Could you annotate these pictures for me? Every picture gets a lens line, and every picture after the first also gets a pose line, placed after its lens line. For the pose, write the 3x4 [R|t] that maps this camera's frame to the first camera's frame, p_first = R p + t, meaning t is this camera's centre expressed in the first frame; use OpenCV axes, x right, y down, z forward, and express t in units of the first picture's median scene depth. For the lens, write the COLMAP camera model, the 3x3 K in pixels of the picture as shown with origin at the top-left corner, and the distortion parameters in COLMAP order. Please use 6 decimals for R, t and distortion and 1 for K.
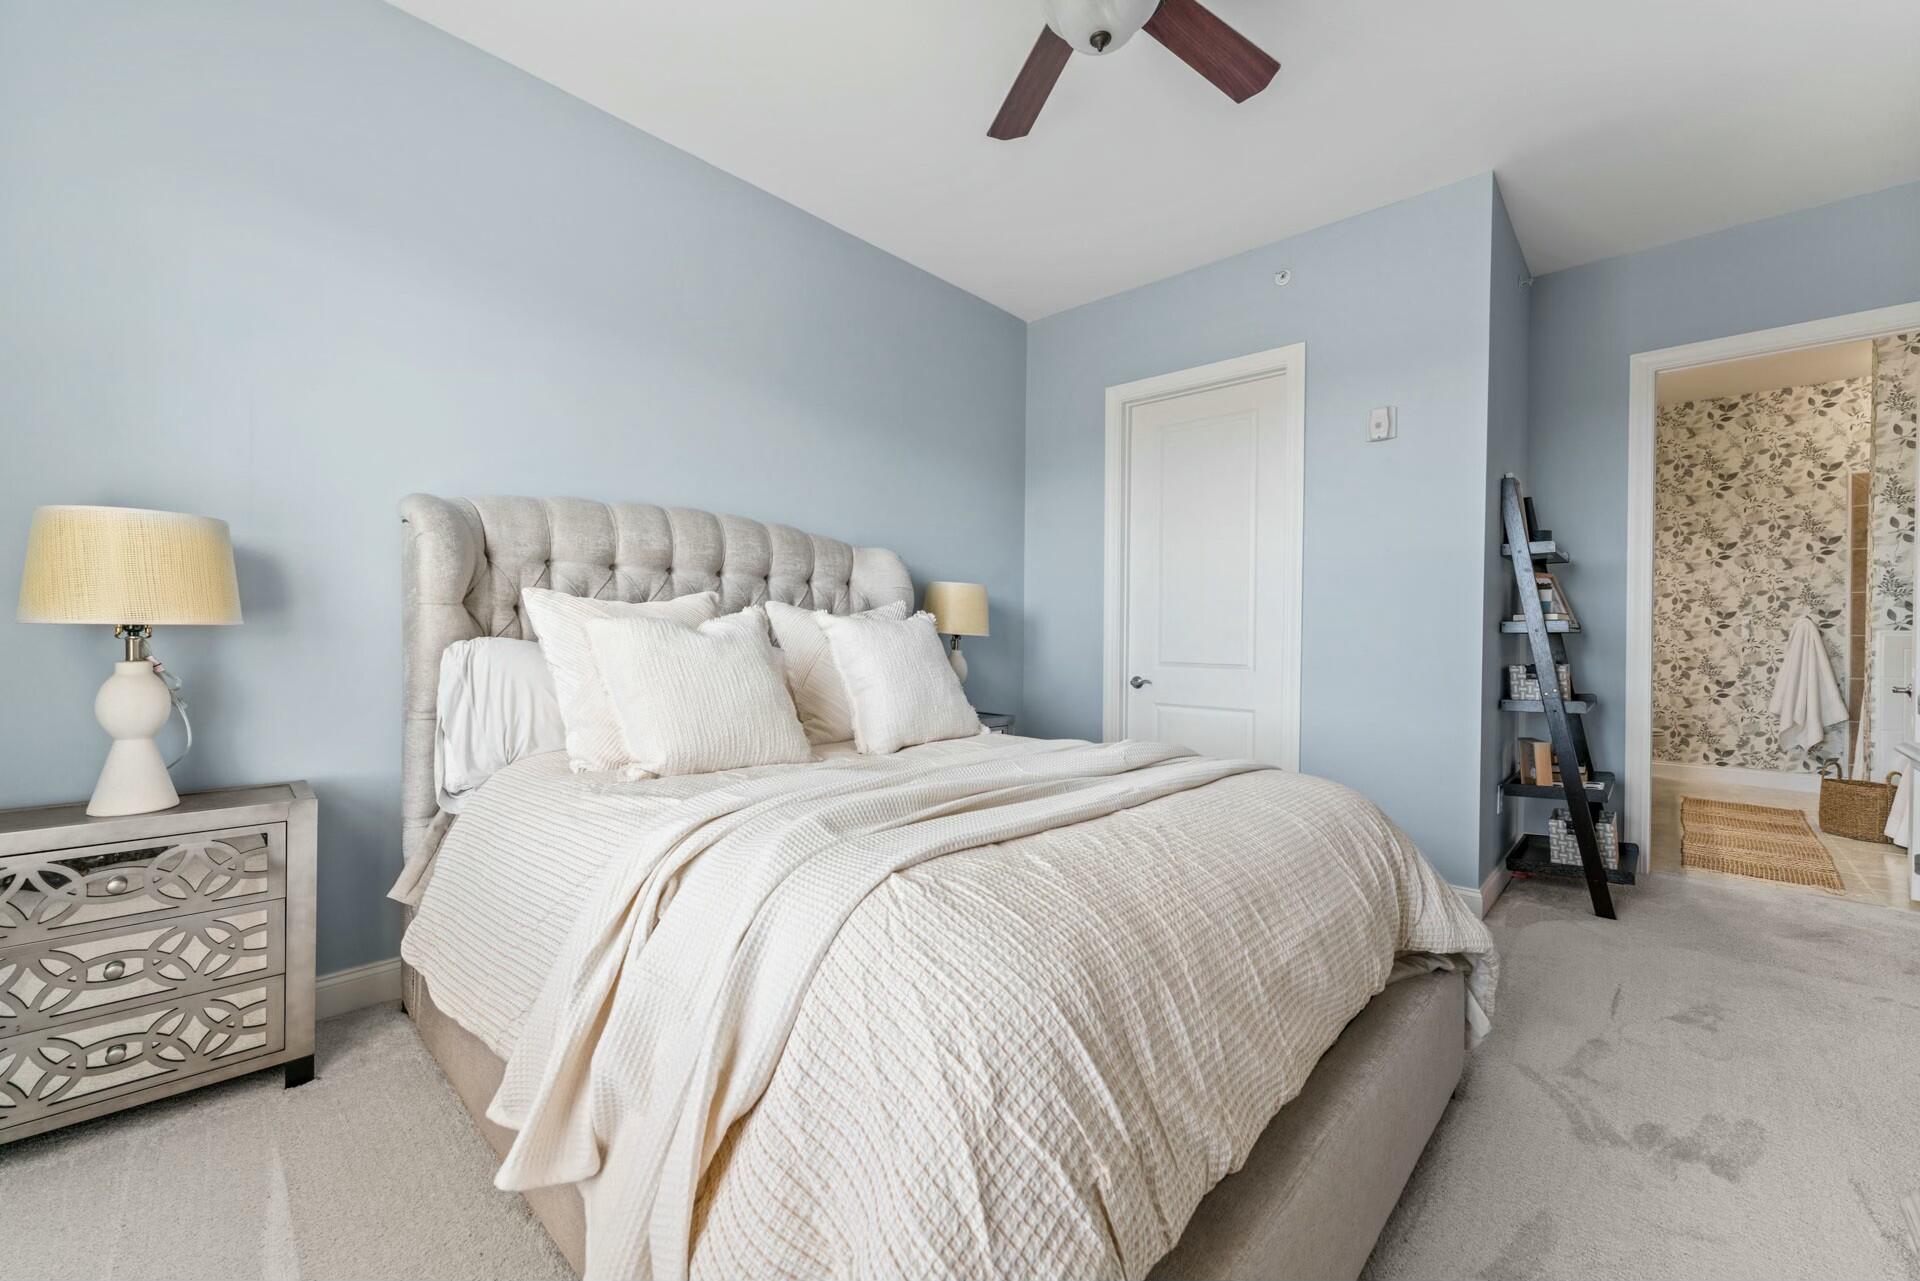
lens RADIAL K [[773.8, 0, 960.0], [0, 773.8, 640.5], [0, 0, 1]] dist [0.000821, -0.000042]
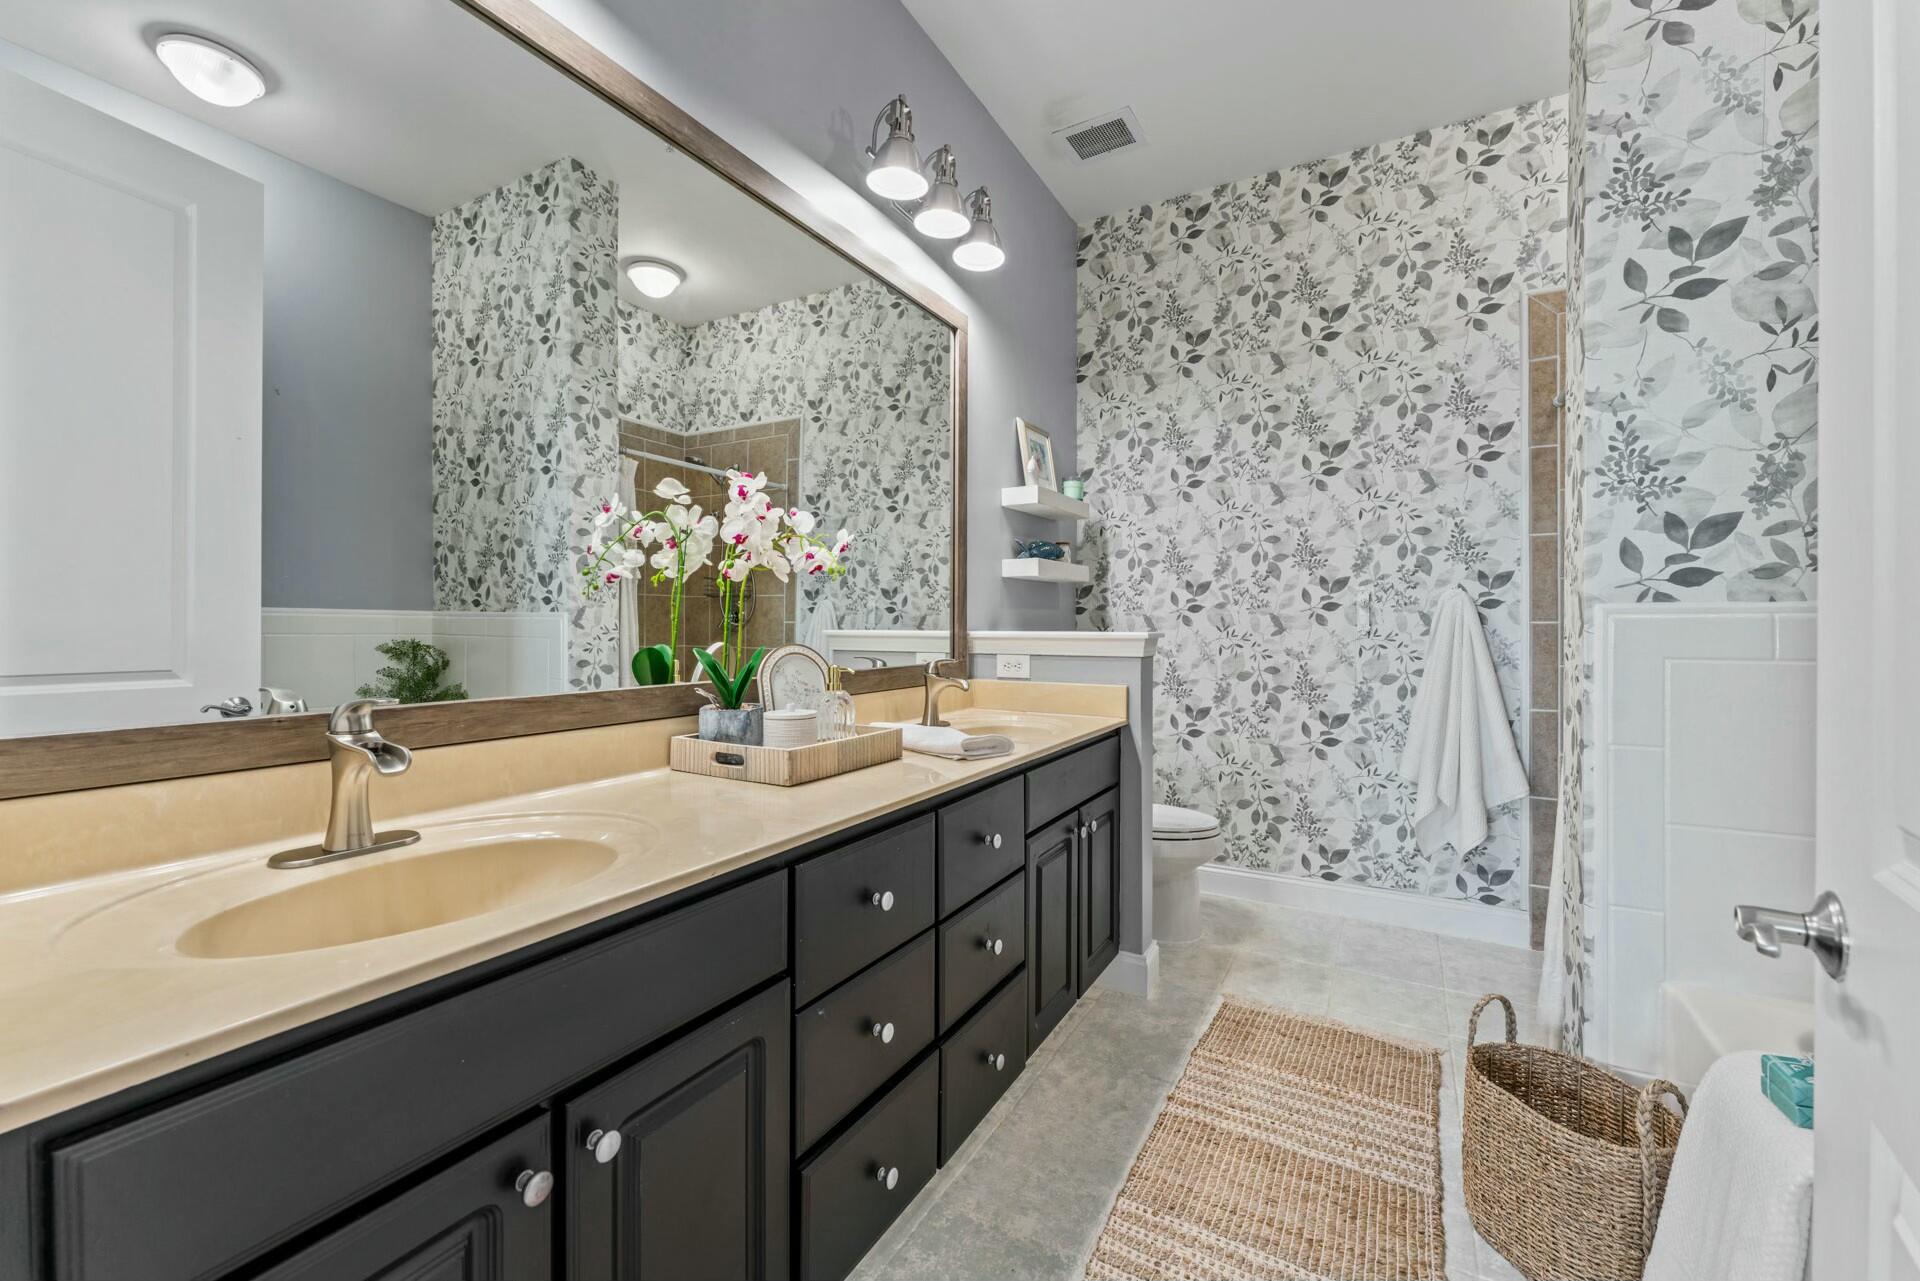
lens RADIAL K [[801.5, 0, 964.0], [0, 801.5, 632.4], [0, 0, 1]] dist [0.000206, -0.000111]
pose [[0.970682, -0.007161, 0.240262, 0.654412], [0.008428, 0.999955, -0.004245, -0.000923], [-0.240221, 0.006145, 0.970699, 0.571110]]
